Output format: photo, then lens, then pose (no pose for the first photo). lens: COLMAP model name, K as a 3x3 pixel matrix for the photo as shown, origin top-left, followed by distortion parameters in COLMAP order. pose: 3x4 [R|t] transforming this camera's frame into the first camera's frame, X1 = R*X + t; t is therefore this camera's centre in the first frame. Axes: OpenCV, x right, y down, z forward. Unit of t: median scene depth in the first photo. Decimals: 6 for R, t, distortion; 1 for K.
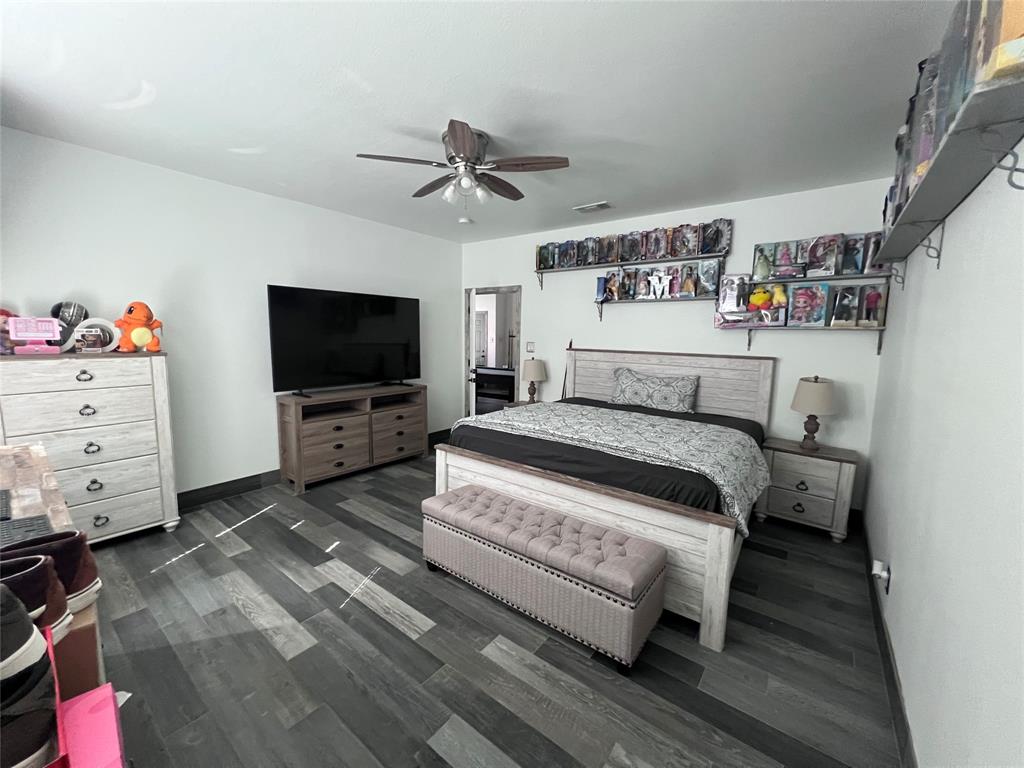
lens RADIAL K [[409.2, 0, 511.3], [0, 409.2, 383.1], [0, 0, 1]] dist [-0.001075, 0.000461]
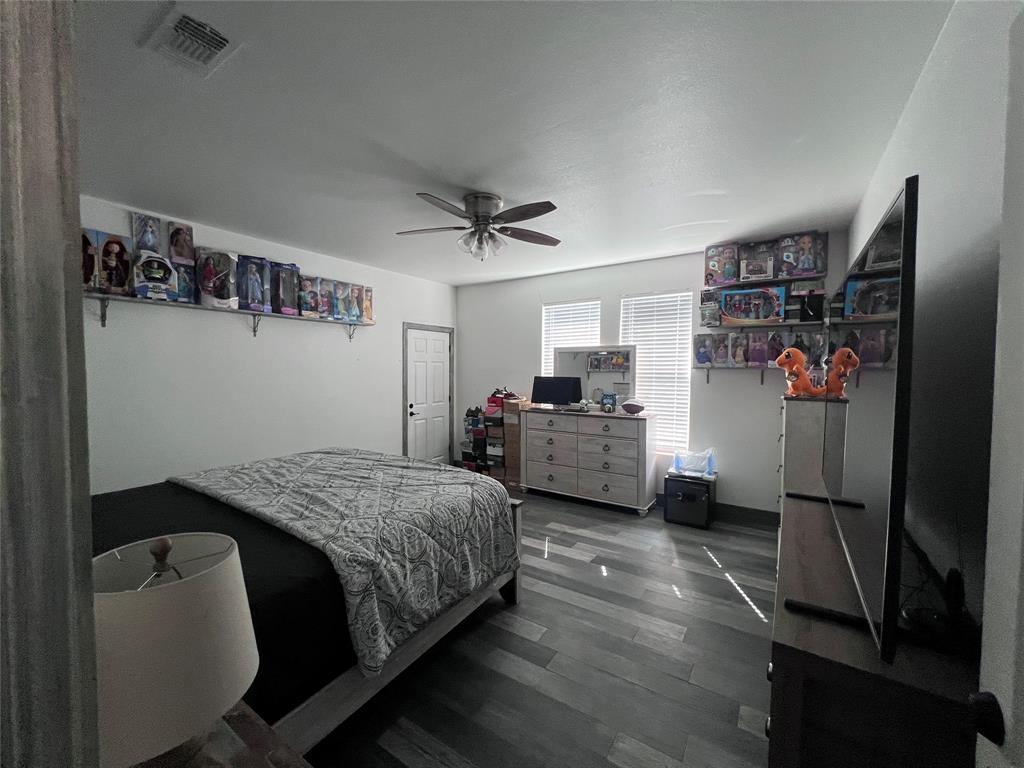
lens RADIAL K [[409.2, 0, 517.1], [0, 409.2, 388.4], [0, 0, 1]] dist [-0.001075, 0.000461]
pose [[-0.995392, -0.045766, -0.084257, -0.115256], [-0.058639, 0.985812, 0.157277, -0.233746], [0.075864, 0.161493, -0.983954, 2.144070]]
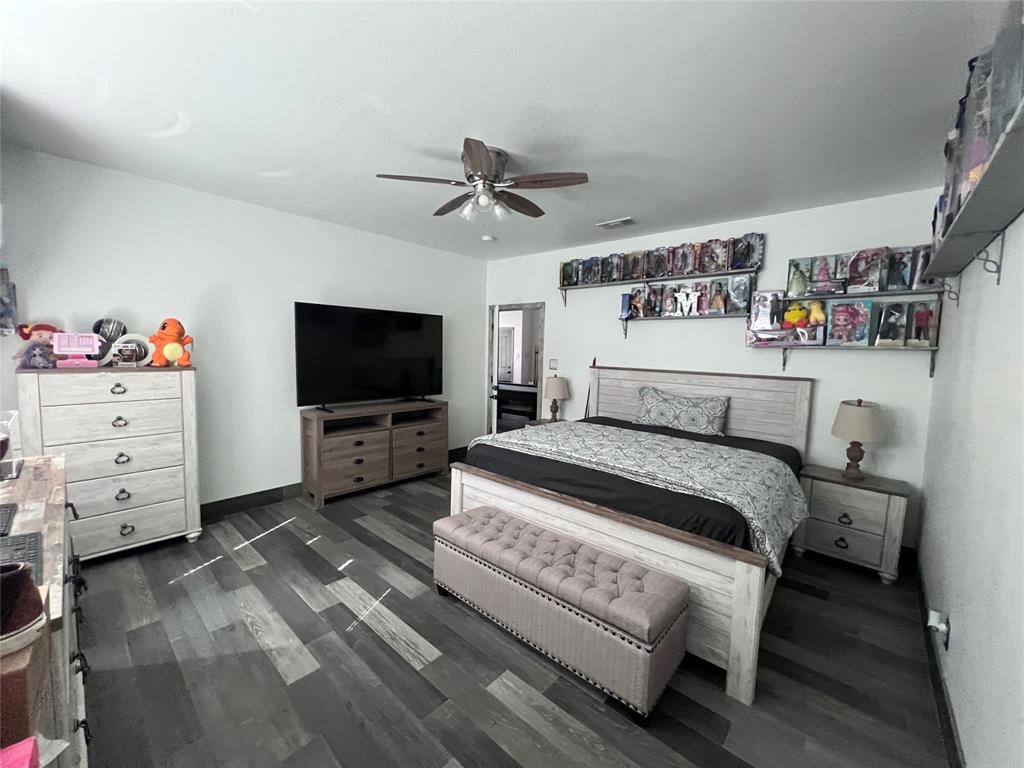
lens RADIAL K [[409.2, 0, 510.9], [0, 409.2, 383.2], [0, 0, 1]] dist [-0.001075, 0.000461]
pose [[0.997434, 0.012914, -0.070416, 0.029574], [-0.015541, 0.999199, -0.036889, -0.008975], [0.069883, 0.037889, 0.996835, 0.026945]]
